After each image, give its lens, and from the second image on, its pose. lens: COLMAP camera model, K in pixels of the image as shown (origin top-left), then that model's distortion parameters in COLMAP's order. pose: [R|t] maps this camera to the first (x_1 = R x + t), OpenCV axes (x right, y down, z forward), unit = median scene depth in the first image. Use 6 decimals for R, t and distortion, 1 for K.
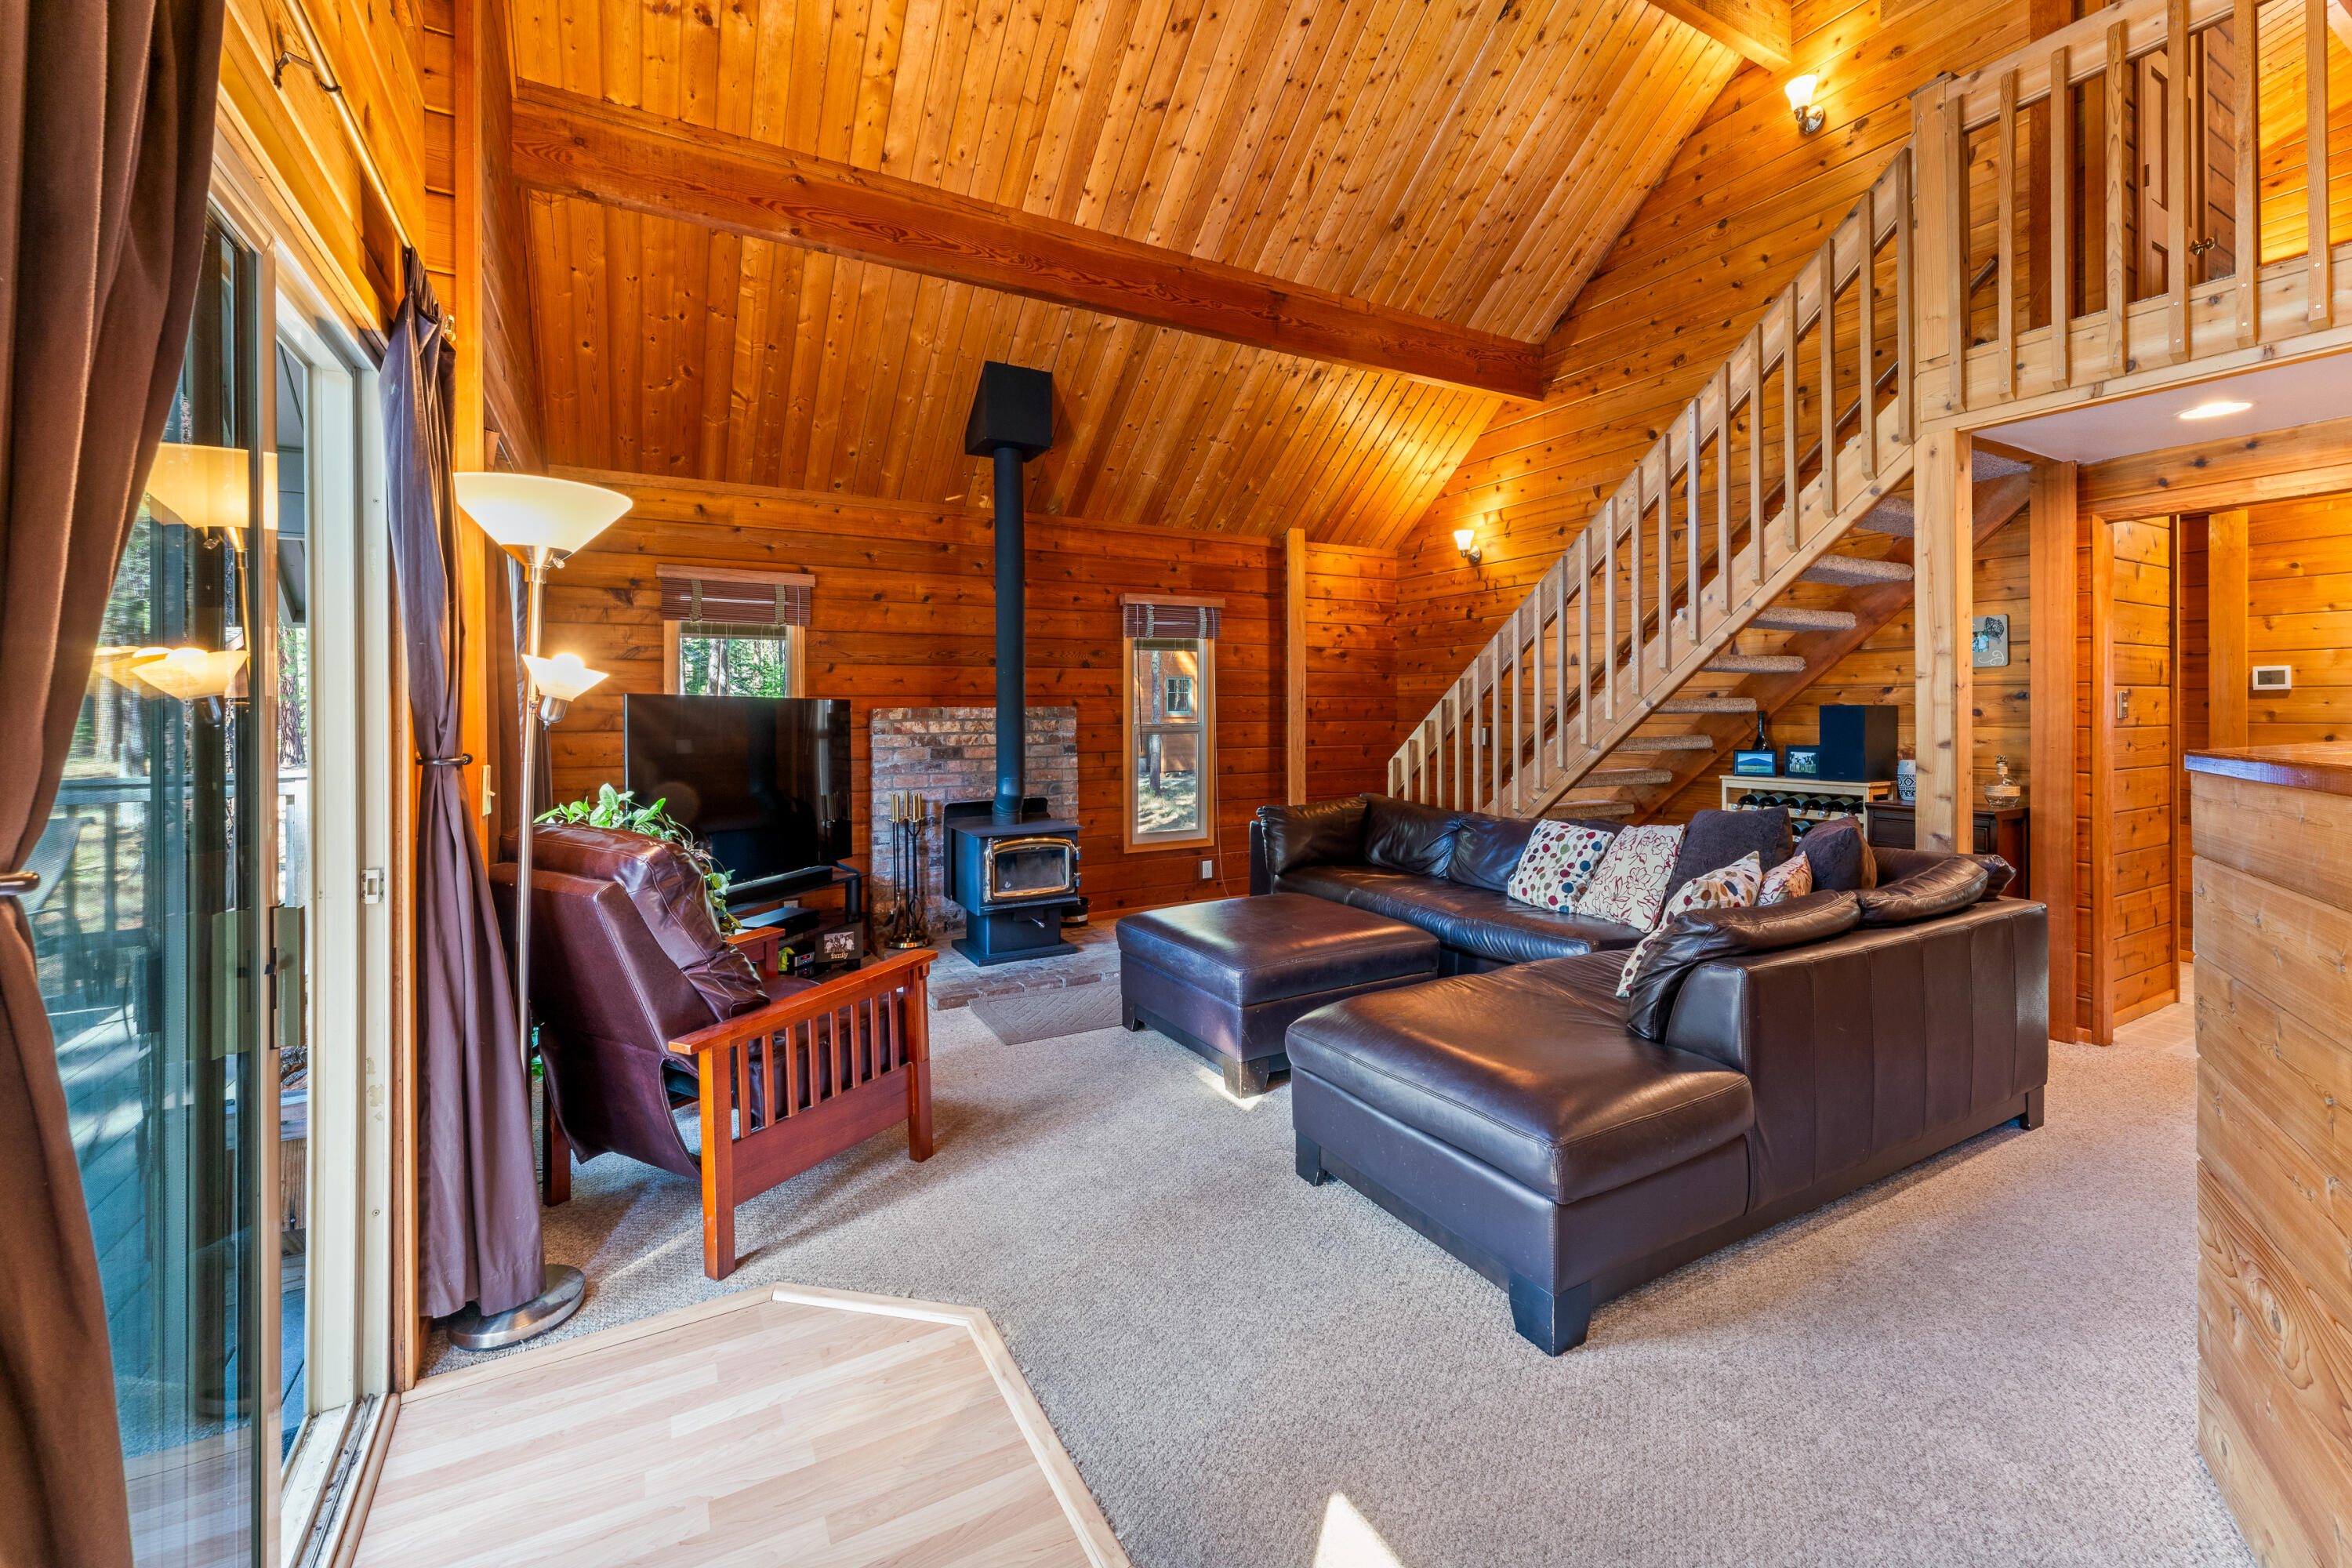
lens RADIAL K [[958.0, 0, 1170.7], [0, 958.0, 707.3], [0, 0, 1]] dist [-0.002013, -0.000319]
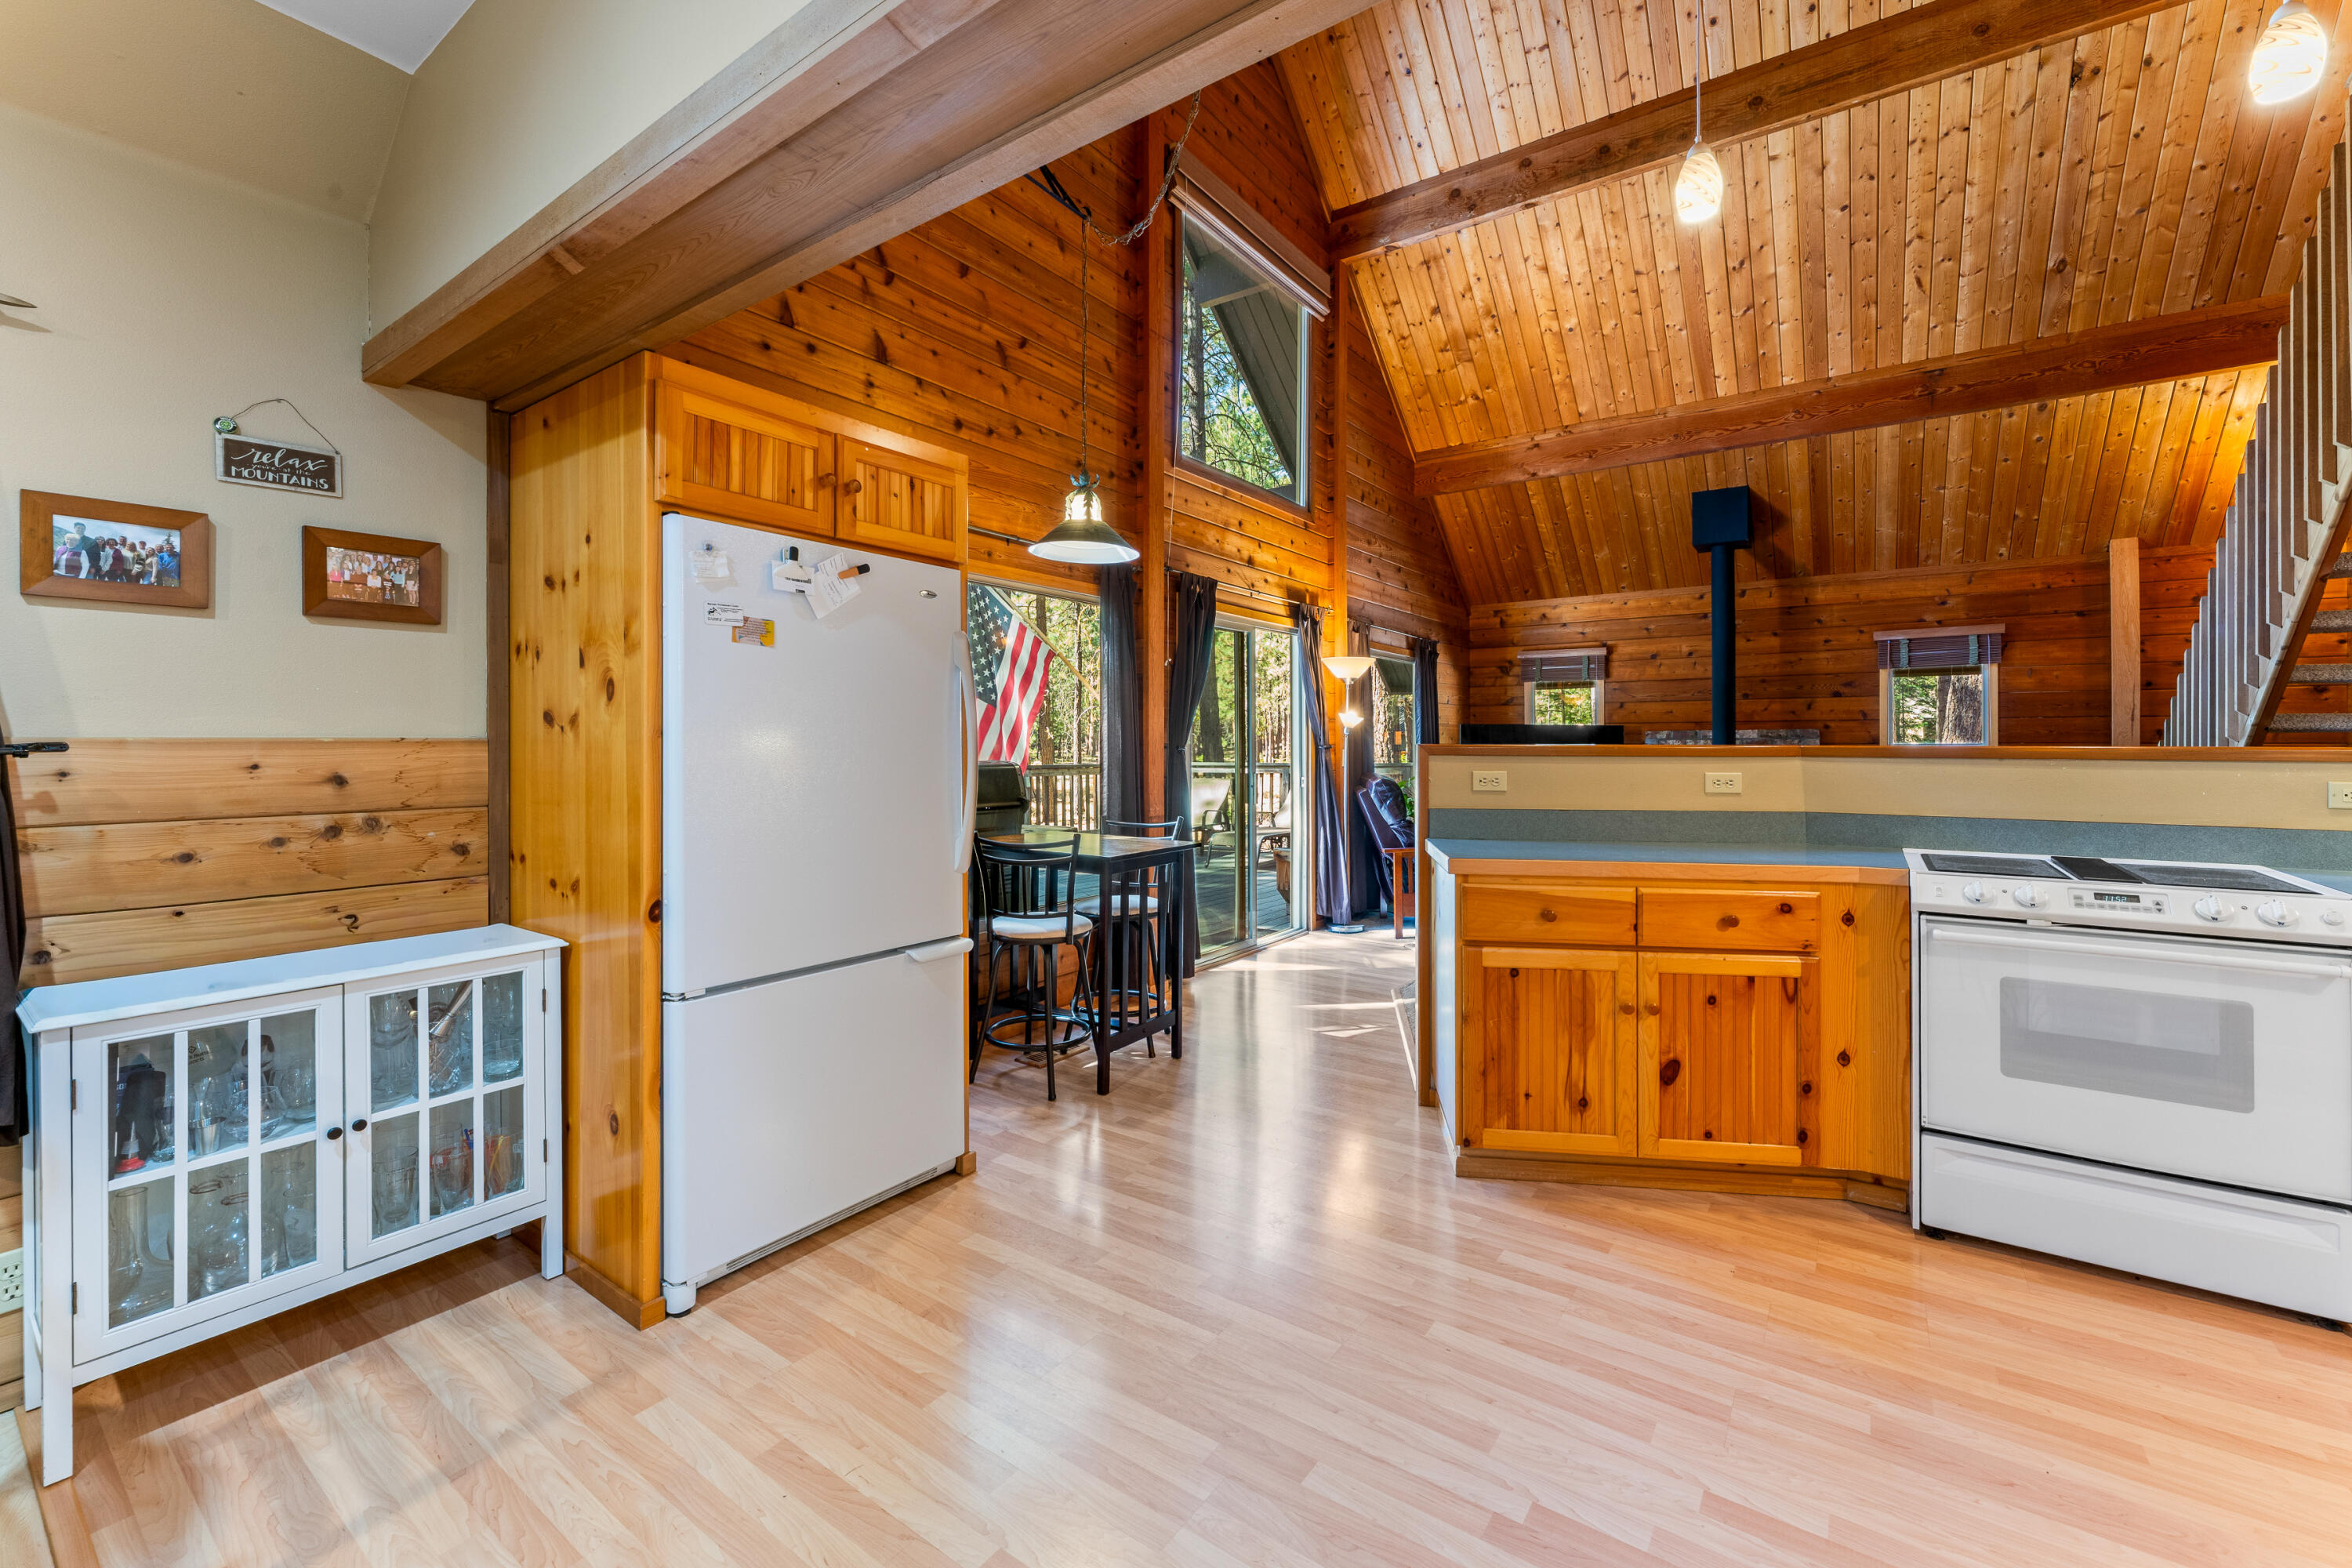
lens RADIAL K [[957.0, 0, 1184.9], [0, 957.0, 748.1], [0, 0, 1]] dist [-0.000130, -0.000053]
pose [[0.430160, 0.010062, -0.902697, 0.742285], [0.002908, 0.999917, 0.012531, 0.006895], [0.902748, -0.008016, 0.430095, -0.307854]]
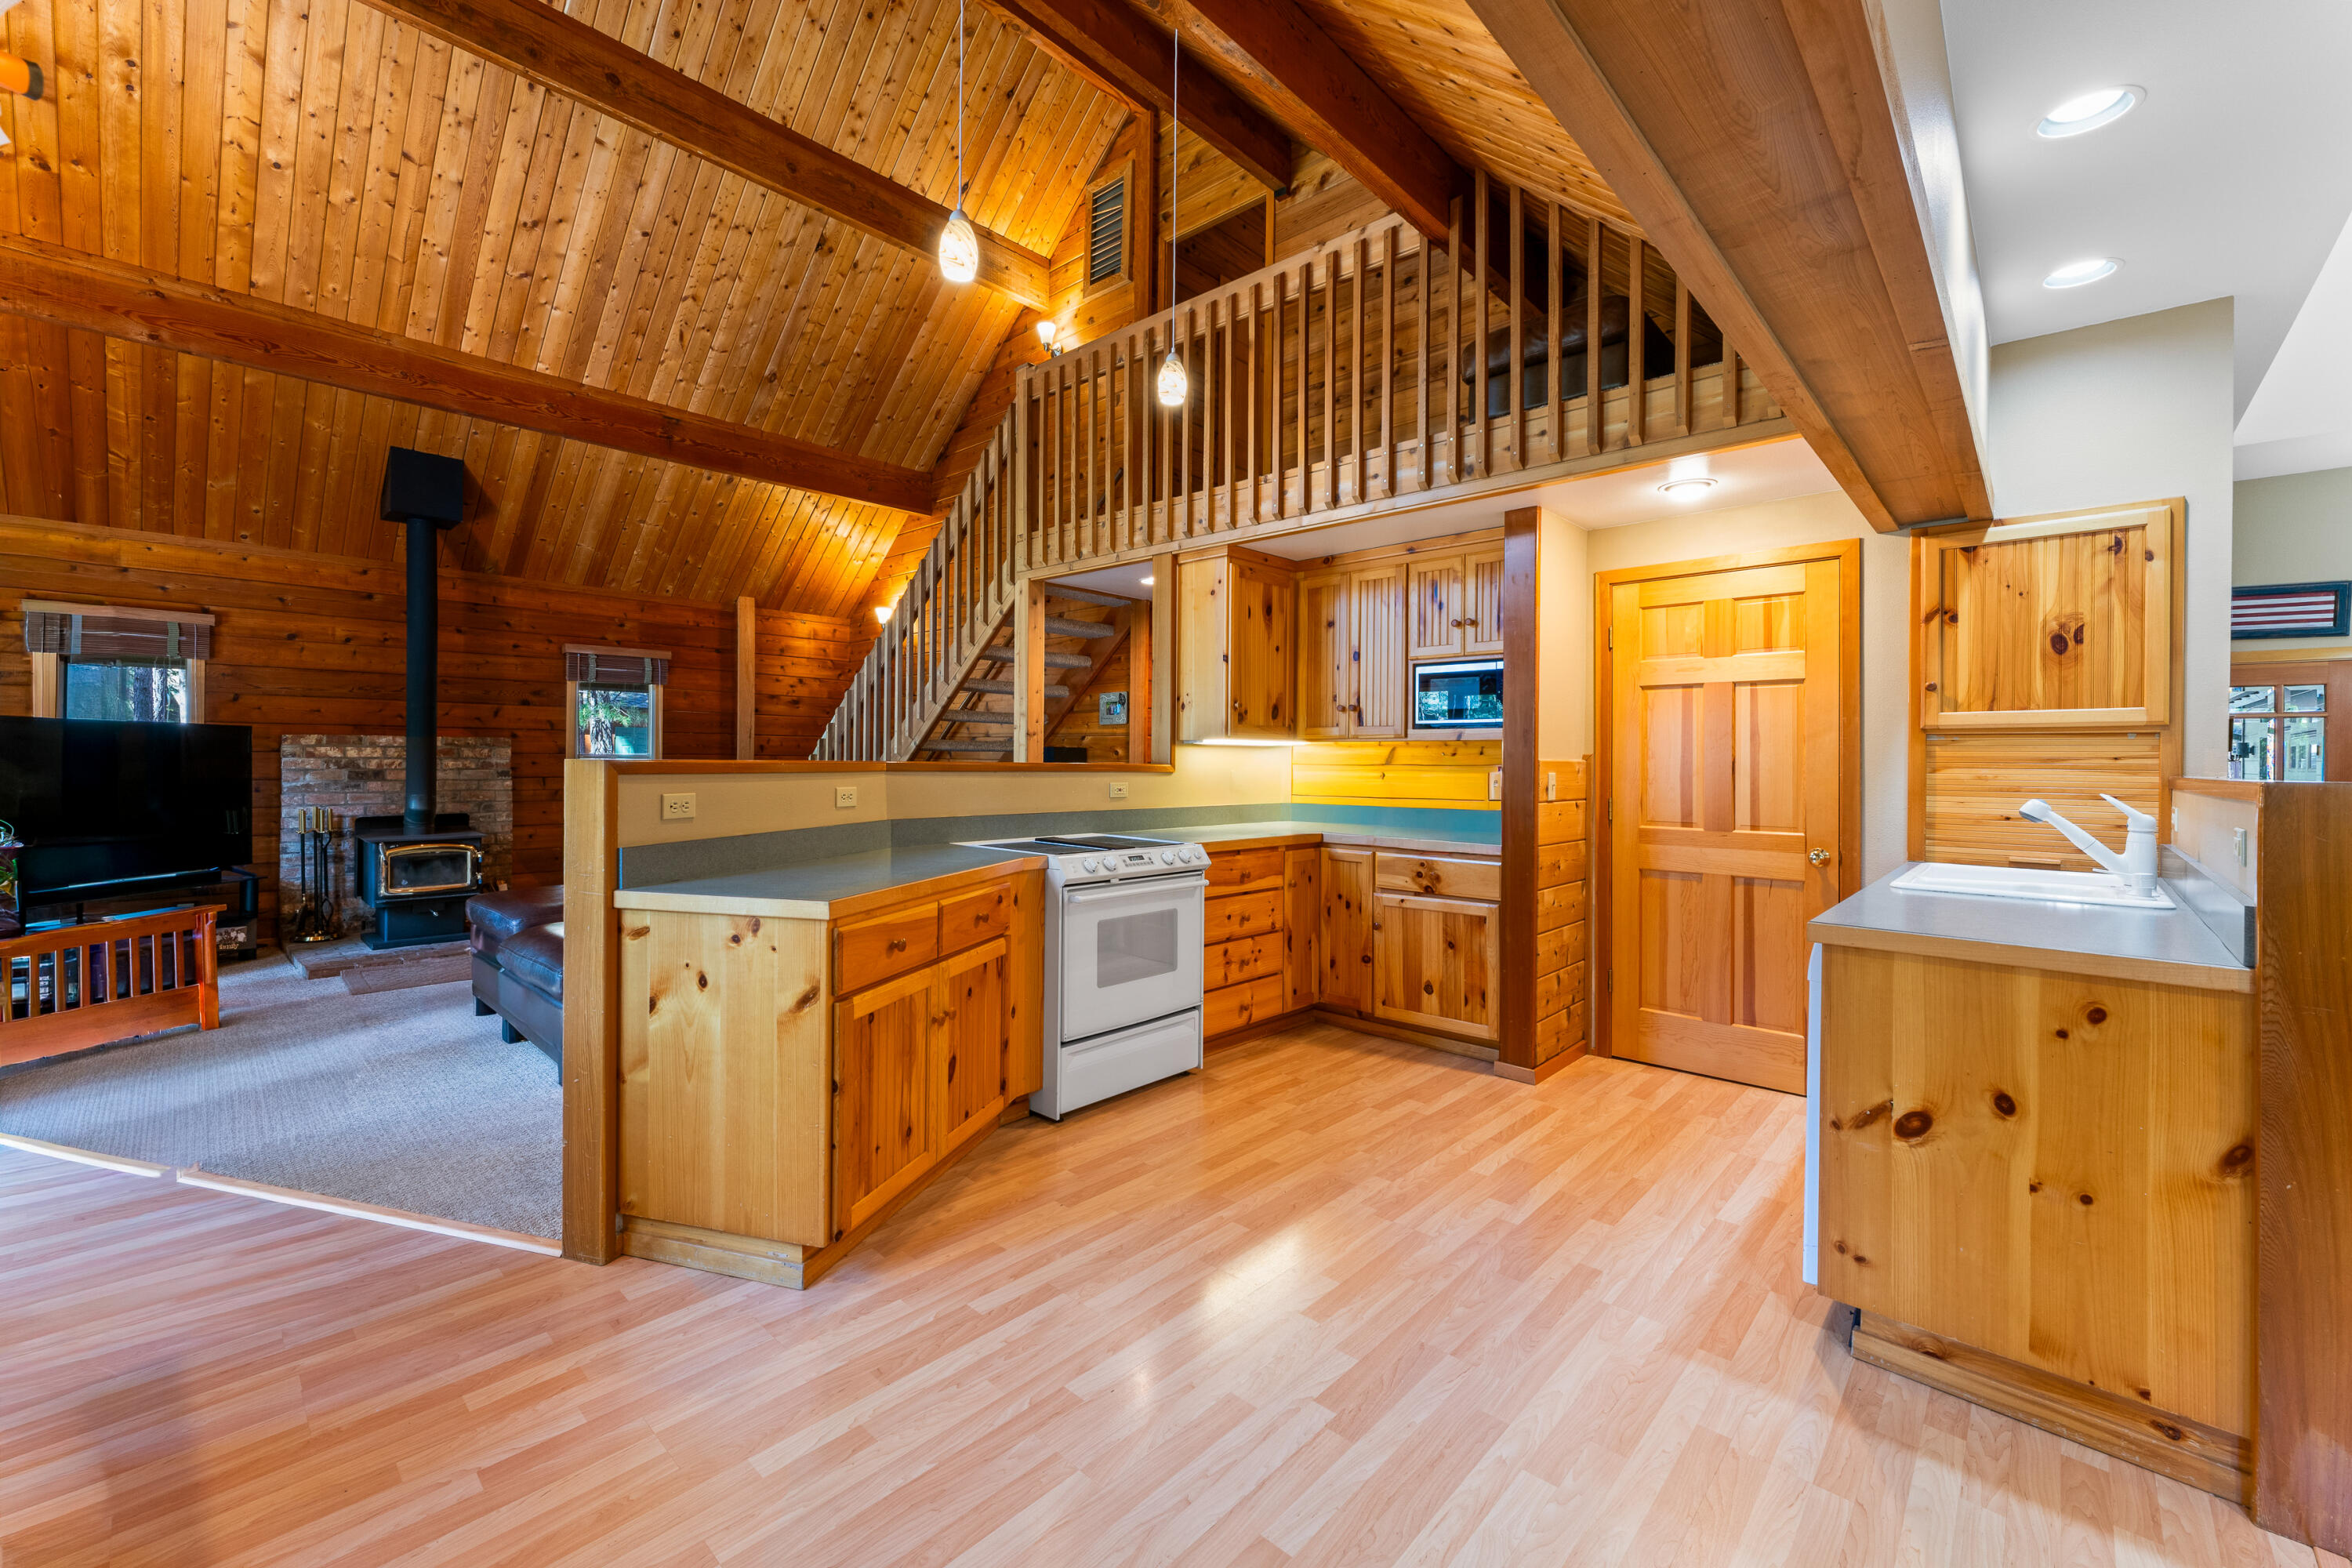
lens RADIAL K [[950.4, 0, 1169.1], [0, 950.4, 760.3], [0, 0, 1]] dist [0.000356, -0.000124]
pose [[0.951115, 0.016262, 0.308408, 0.346371], [-0.018824, 0.999809, 0.005333, 0.006011], [-0.308262, -0.010878, 0.951239, -0.404689]]
